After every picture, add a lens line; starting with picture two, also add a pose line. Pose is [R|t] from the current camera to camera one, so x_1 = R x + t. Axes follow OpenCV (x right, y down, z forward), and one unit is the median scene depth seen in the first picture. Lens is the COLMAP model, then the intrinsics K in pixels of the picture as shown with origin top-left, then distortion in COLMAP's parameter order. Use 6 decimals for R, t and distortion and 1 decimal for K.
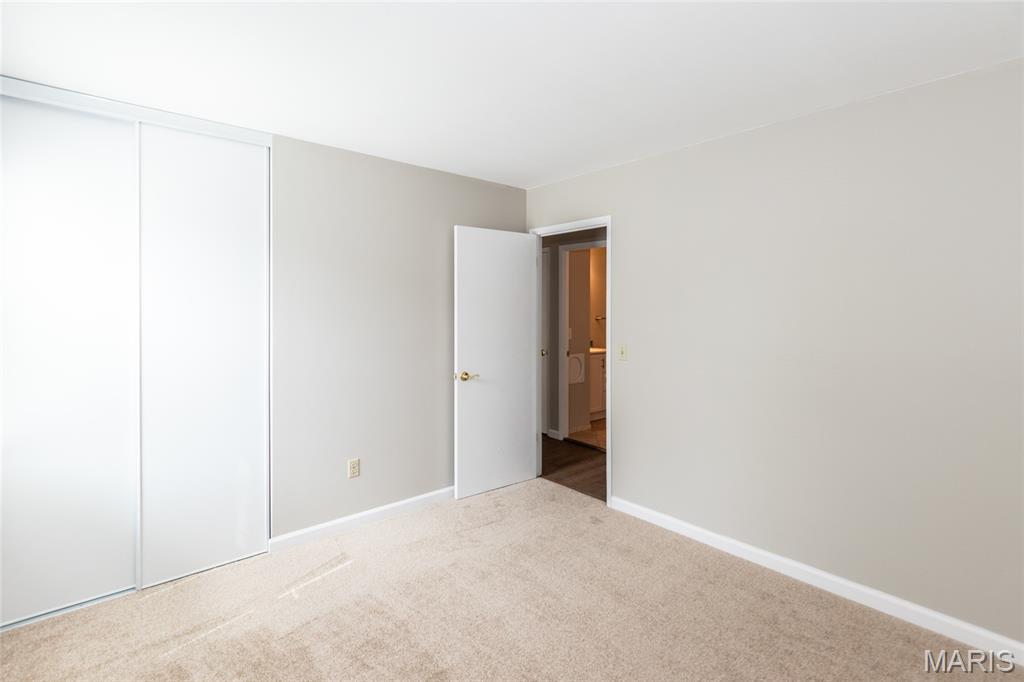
lens RADIAL K [[492.8, 0, 514.0], [0, 492.8, 311.4], [0, 0, 1]] dist [-0.002392, -0.000208]
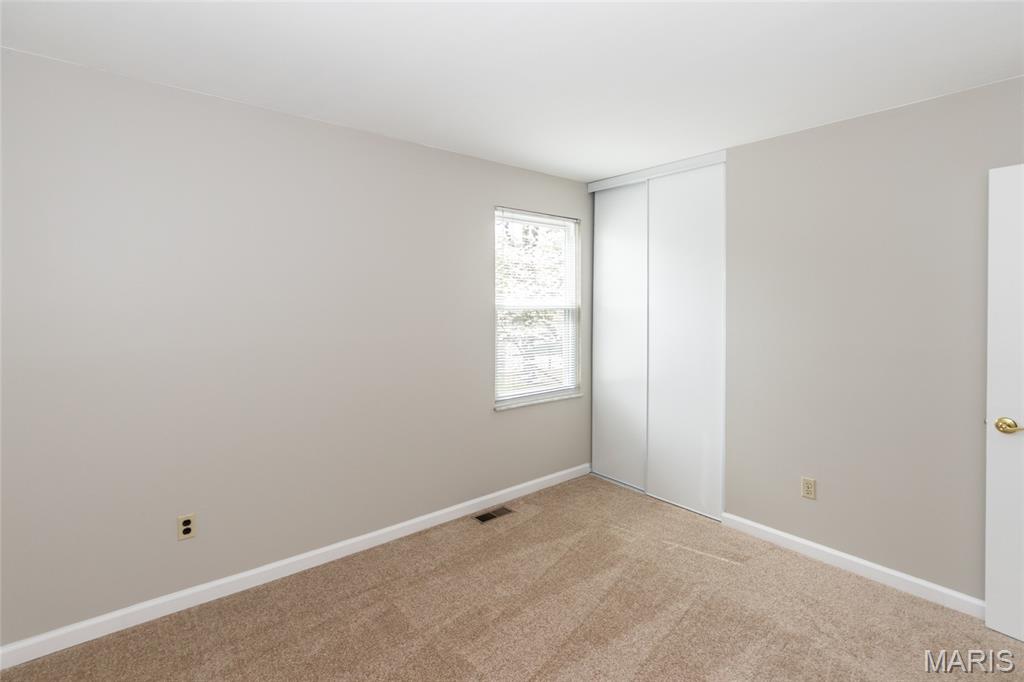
lens RADIAL K [[492.8, 0, 514.0], [0, 492.8, 311.4], [0, 0, 1]] dist [-0.002392, -0.000208]
pose [[-0.043286, 0.012936, -0.998979, 0.652892], [-0.015753, 0.999783, 0.013629, -0.000675], [0.998939, 0.016327, -0.043073, 0.582159]]
